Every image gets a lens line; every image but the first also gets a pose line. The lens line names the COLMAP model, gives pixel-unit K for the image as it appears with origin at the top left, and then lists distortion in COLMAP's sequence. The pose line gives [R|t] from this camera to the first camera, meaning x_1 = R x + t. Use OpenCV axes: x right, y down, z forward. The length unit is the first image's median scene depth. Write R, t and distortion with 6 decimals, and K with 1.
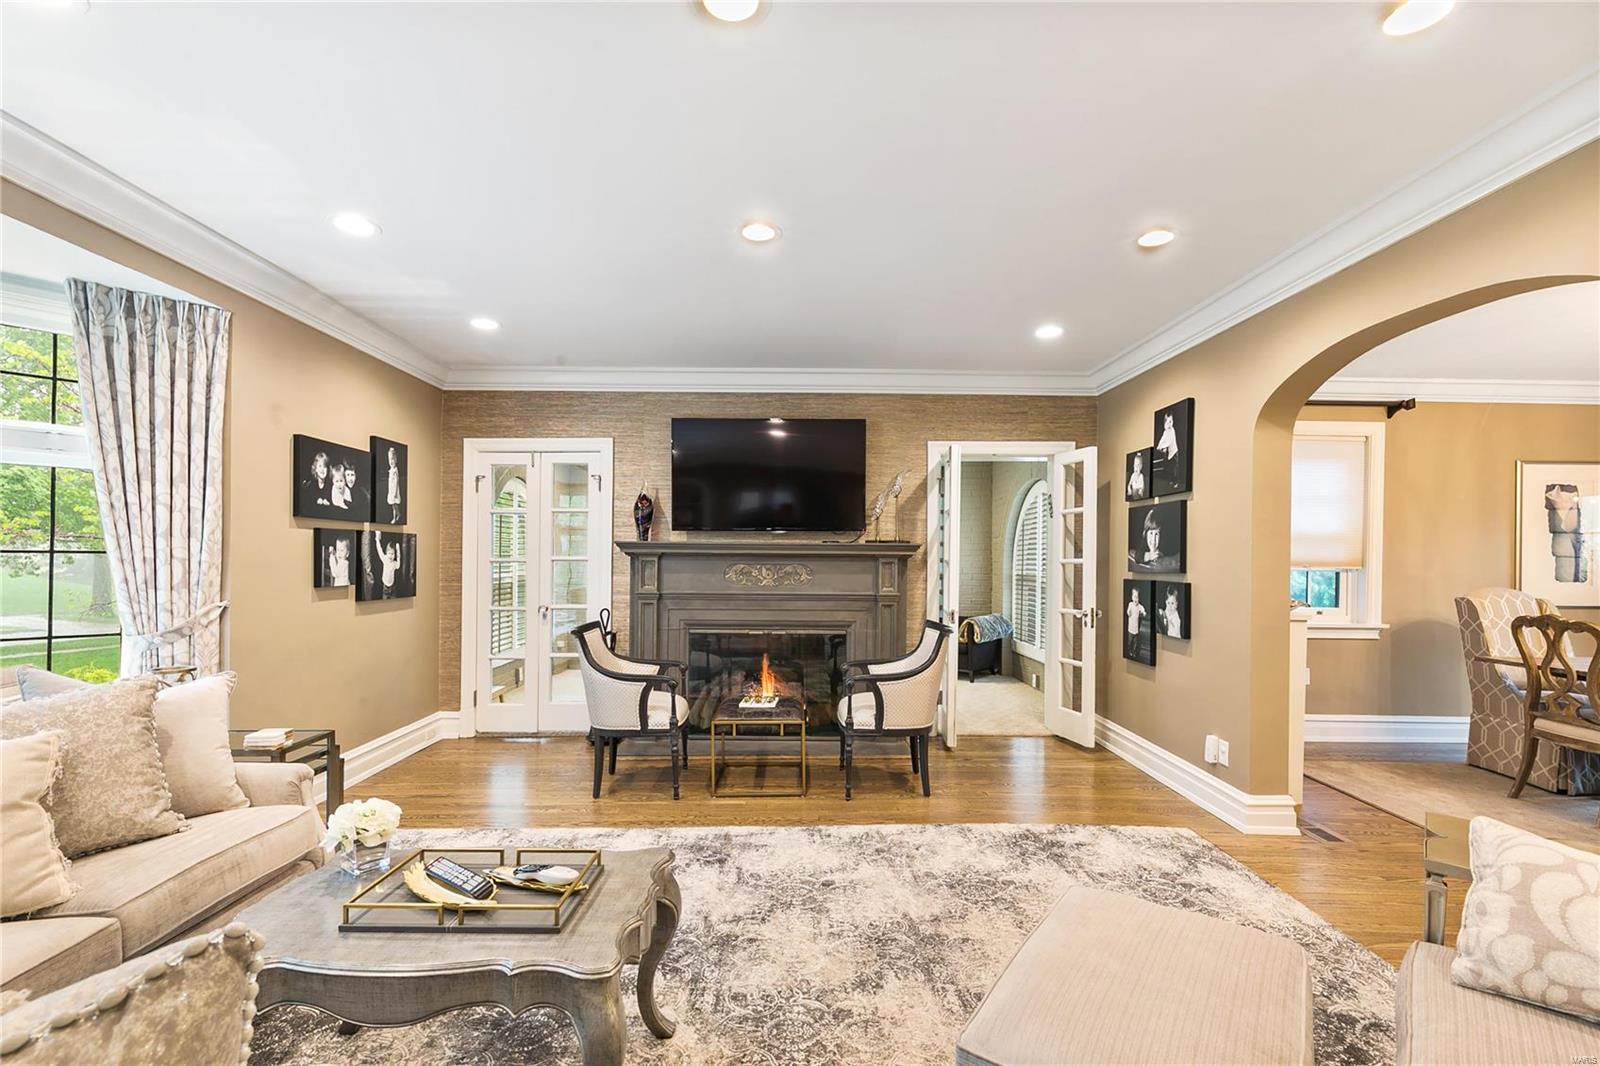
lens RADIAL K [[735.3, 0, 802.6], [0, 735.3, 553.6], [0, 0, 1]] dist [0.012793, -0.004186]
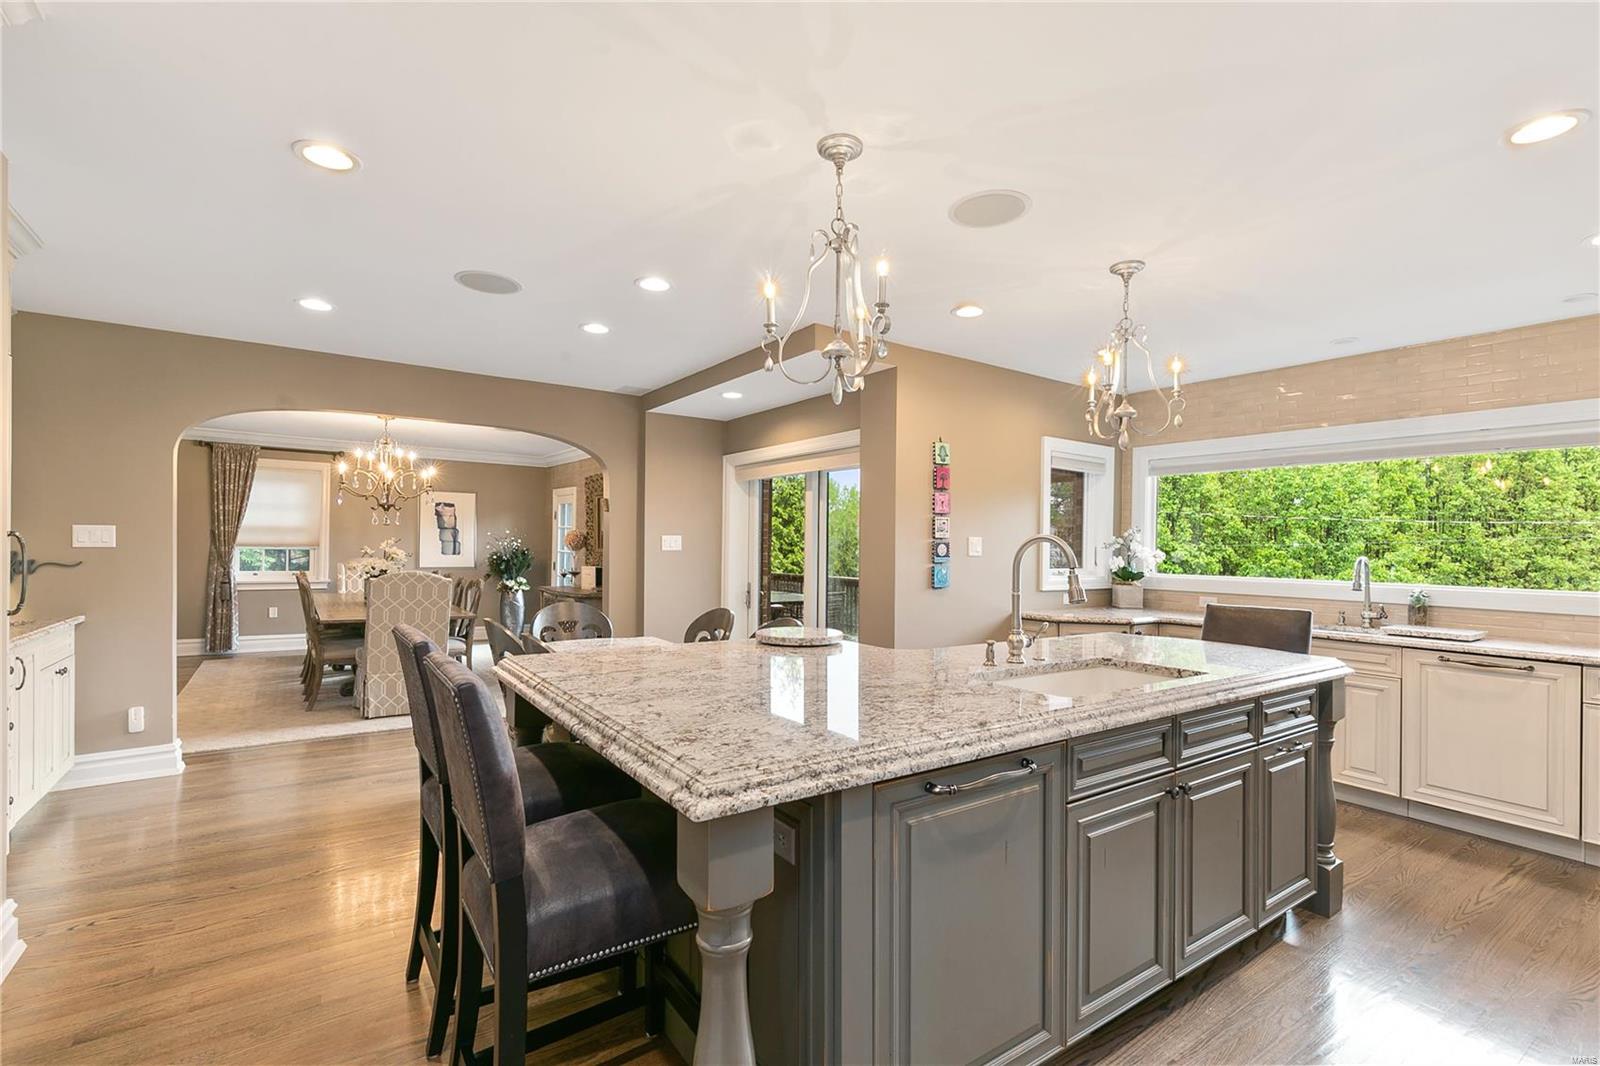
lens RADIAL K [[735.3, 0, 813.4], [0, 735.3, 552.1], [0, 0, 1]] dist [0.012793, -0.004186]
pose [[0.836338, -0.001025, 0.548213, 0.913679], [-0.014074, 0.999628, 0.023341, -0.030223], [-0.548033, -0.027237, 0.836013, -1.232013]]
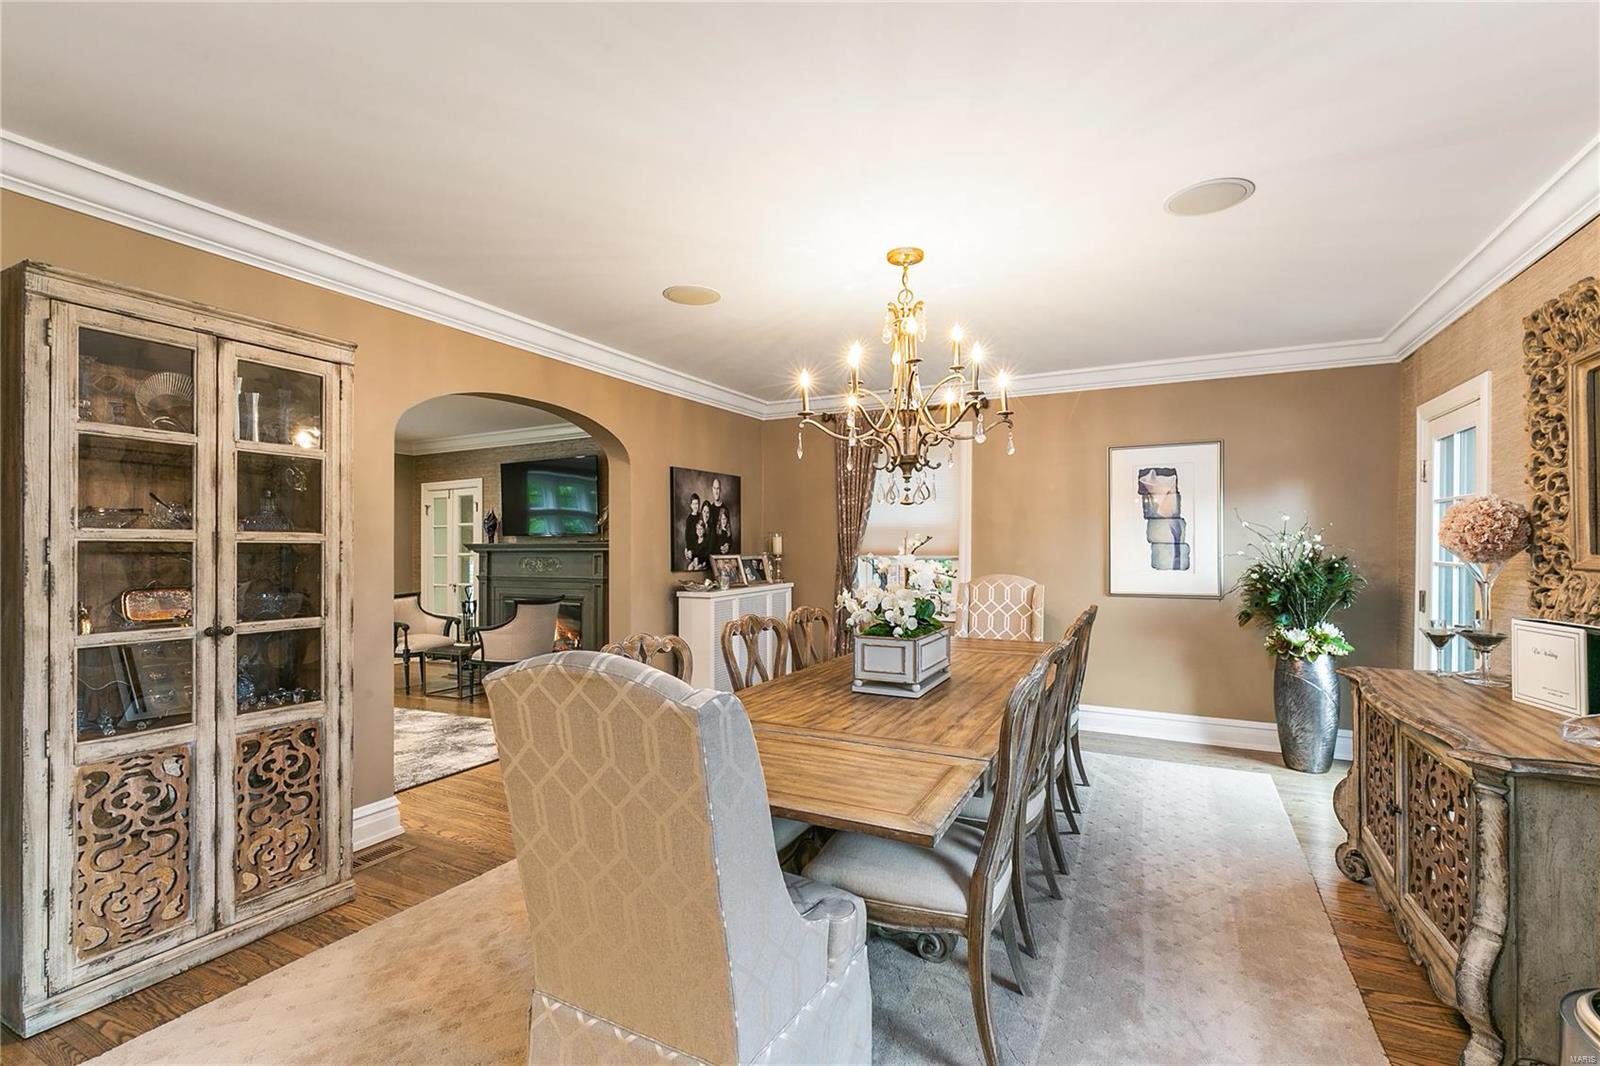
lens RADIAL K [[735.3, 0, 798.7], [0, 735.3, 547.0], [0, 0, 1]] dist [0.012793, -0.004186]
pose [[0.874029, -0.013668, -0.485681, 1.261112], [0.017731, 0.999836, 0.003772, -0.003973], [0.485550, -0.011908, 0.874128, -0.061990]]
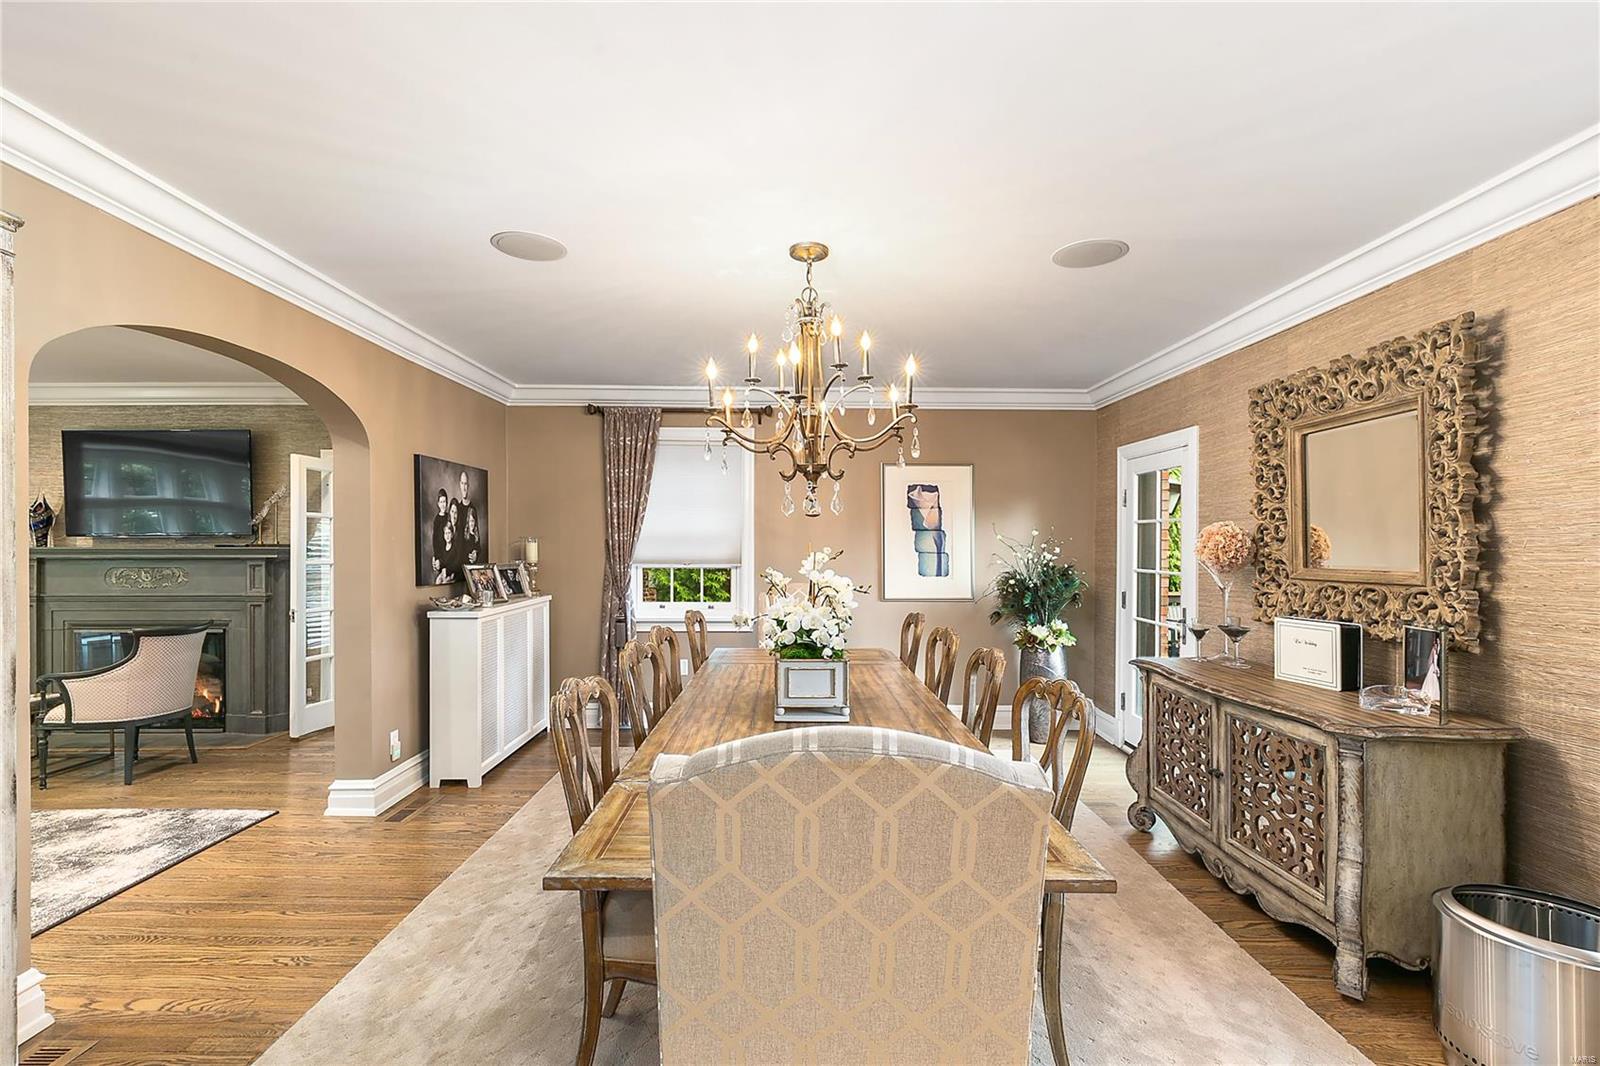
lens RADIAL K [[735.3, 0, 804.5], [0, 735.3, 549.1], [0, 0, 1]] dist [0.012793, -0.004186]
pose [[0.999809, -0.008723, -0.017462, 1.018364], [0.008932, 0.999889, 0.011931, -0.018257], [0.017356, -0.012084, 0.999776, -0.059958]]
